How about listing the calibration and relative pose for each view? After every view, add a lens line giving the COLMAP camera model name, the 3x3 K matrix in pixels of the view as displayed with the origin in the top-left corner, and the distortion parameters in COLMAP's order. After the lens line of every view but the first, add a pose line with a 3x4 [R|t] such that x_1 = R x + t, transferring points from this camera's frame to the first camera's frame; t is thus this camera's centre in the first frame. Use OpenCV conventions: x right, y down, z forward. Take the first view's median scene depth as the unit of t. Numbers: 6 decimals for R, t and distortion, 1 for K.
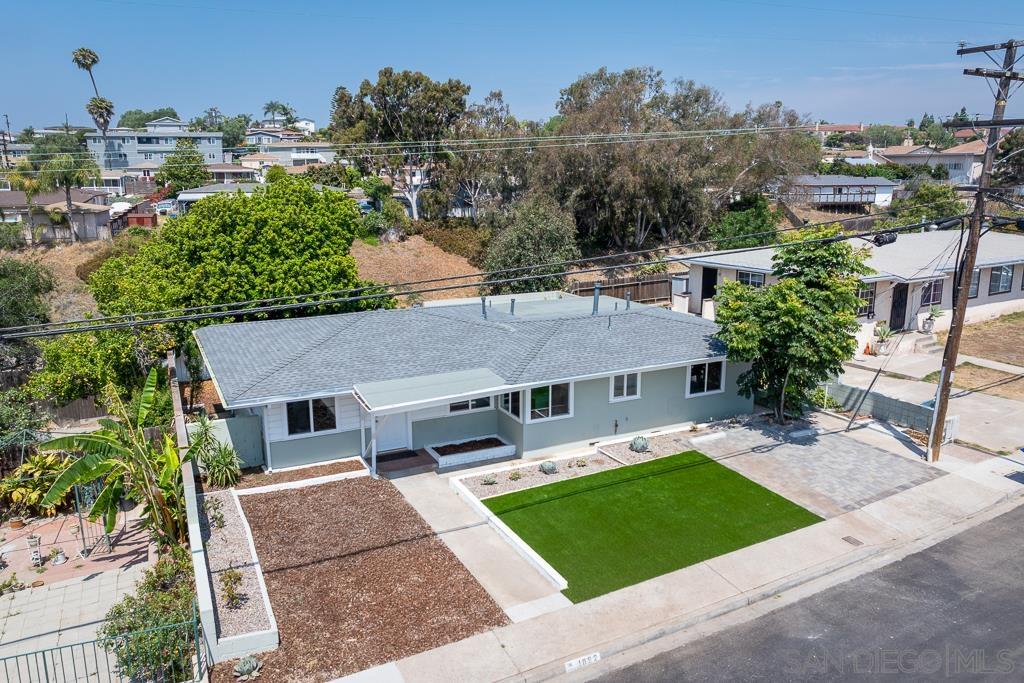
lens RADIAL K [[733.5, 0, 512.0], [0, 733.5, 341.5], [0, 0, 1]] dist [-0.009762, -0.002297]
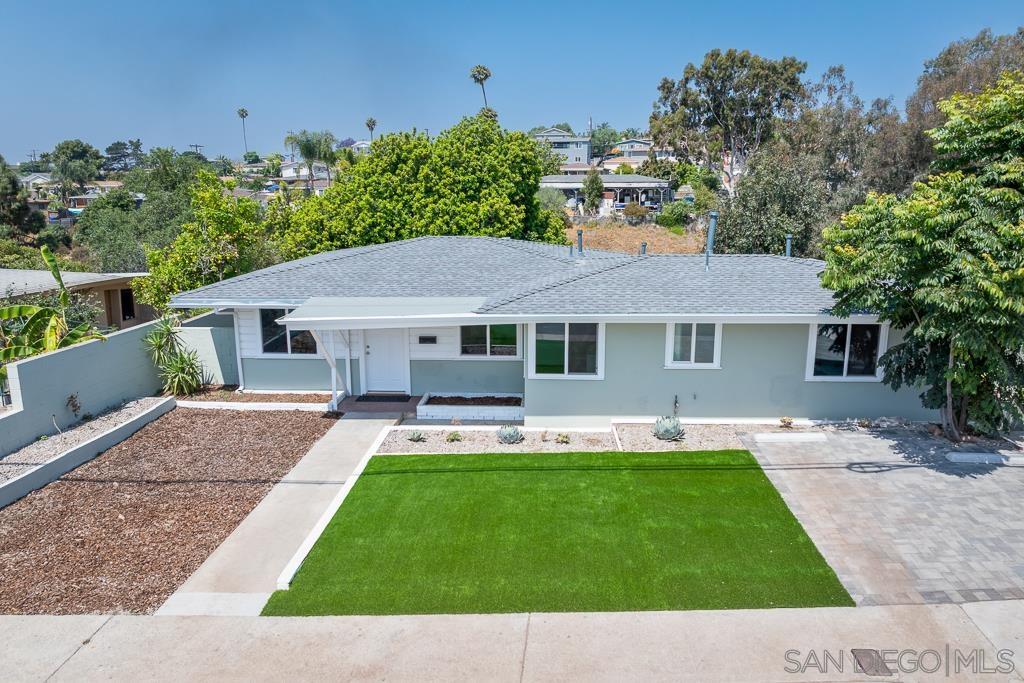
lens RADIAL K [[718.2, 0, 512.0], [0, 718.2, 341.5], [0, 0, 1]] dist [-0.025602, 0.034089]
pose [[0.885806, 0.101746, -0.452764, 0.326282], [-0.102905, 0.994445, 0.022146, 0.062067], [0.452502, 0.026975, 0.891355, 0.355524]]
